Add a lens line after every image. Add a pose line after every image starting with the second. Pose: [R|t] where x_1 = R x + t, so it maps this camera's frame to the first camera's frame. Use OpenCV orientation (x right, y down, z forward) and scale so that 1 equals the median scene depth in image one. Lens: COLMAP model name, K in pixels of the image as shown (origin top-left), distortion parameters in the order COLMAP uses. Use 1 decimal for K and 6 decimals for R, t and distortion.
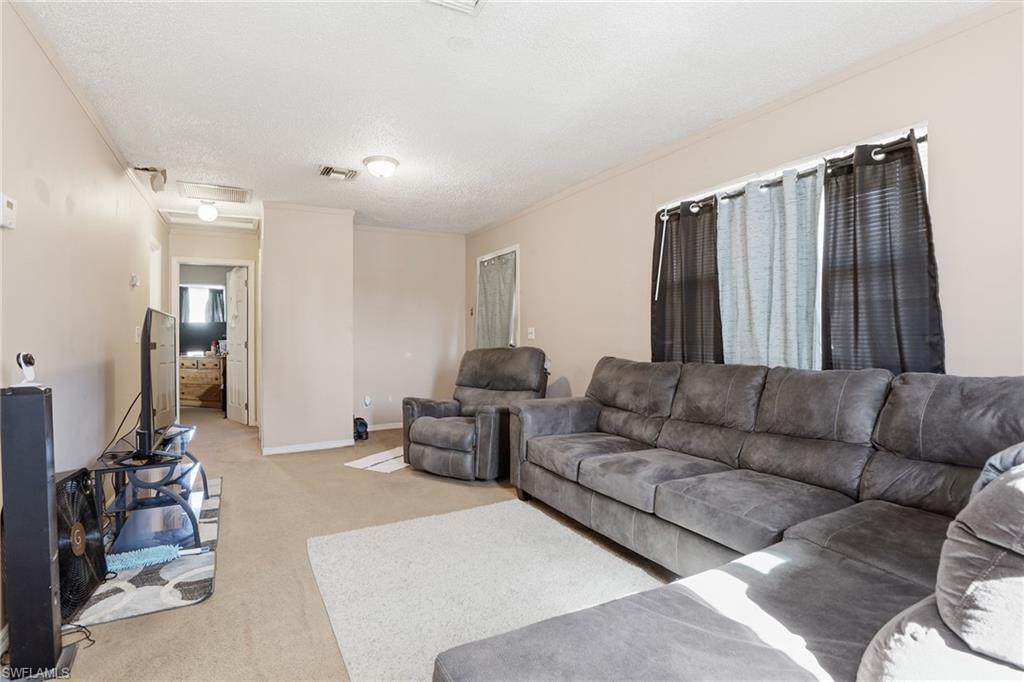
lens RADIAL K [[498.5, 0, 512.0], [0, 498.5, 341.0], [0, 0, 1]] dist [-0.035972, -0.000051]
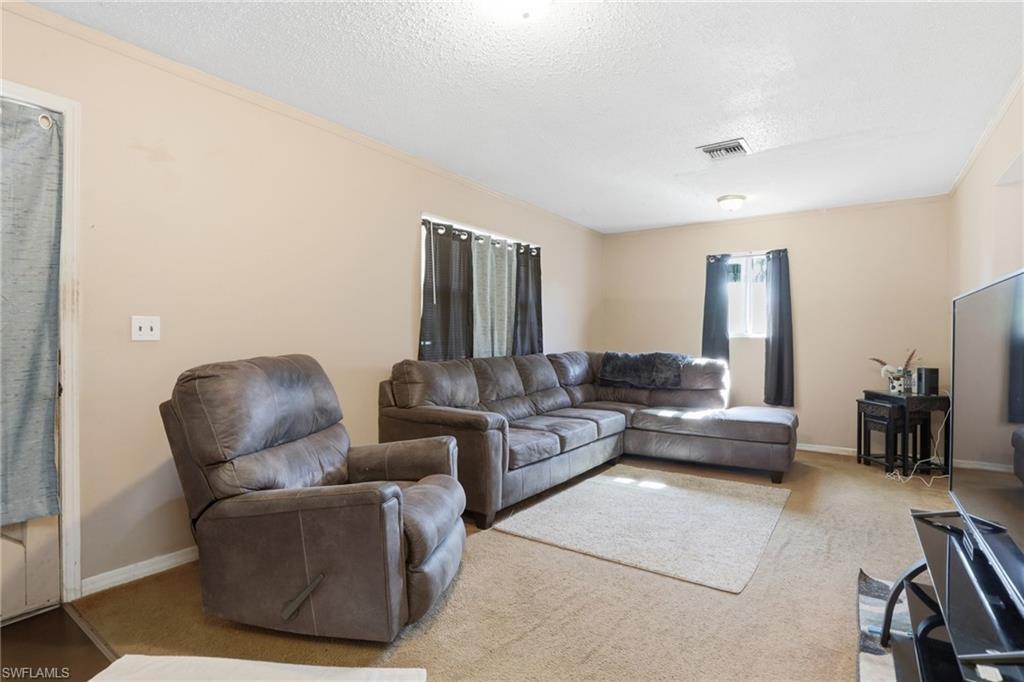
lens RADIAL K [[498.5, 0, 512.0], [0, 498.5, 341.0], [0, 0, 1]] dist [-0.035972, -0.000051]
pose [[-0.441707, -0.005417, 0.897143, -0.971866], [0.003998, 0.999960, 0.008007, -0.011620], [-0.897151, 0.007124, -0.441667, 1.694066]]
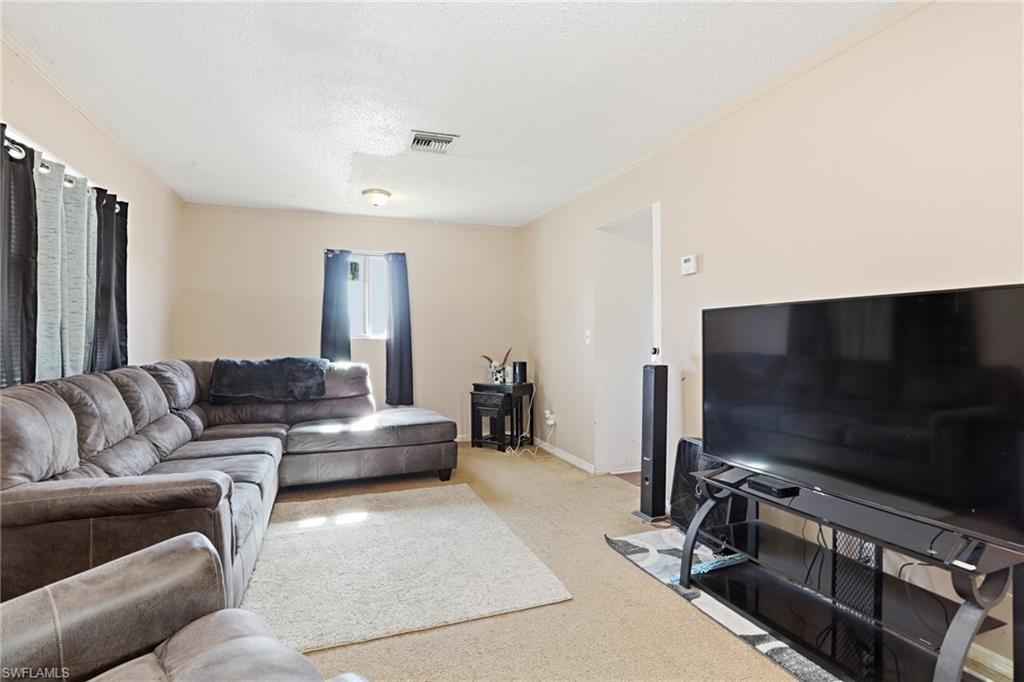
lens RADIAL K [[498.5, 0, 512.0], [0, 498.5, 341.0], [0, 0, 1]] dist [-0.035972, -0.000051]
pose [[-0.988826, 0.006110, 0.148949, -0.446738], [0.007969, 0.999898, 0.011887, -0.015934], [-0.148861, 0.012942, -0.988773, 1.807146]]
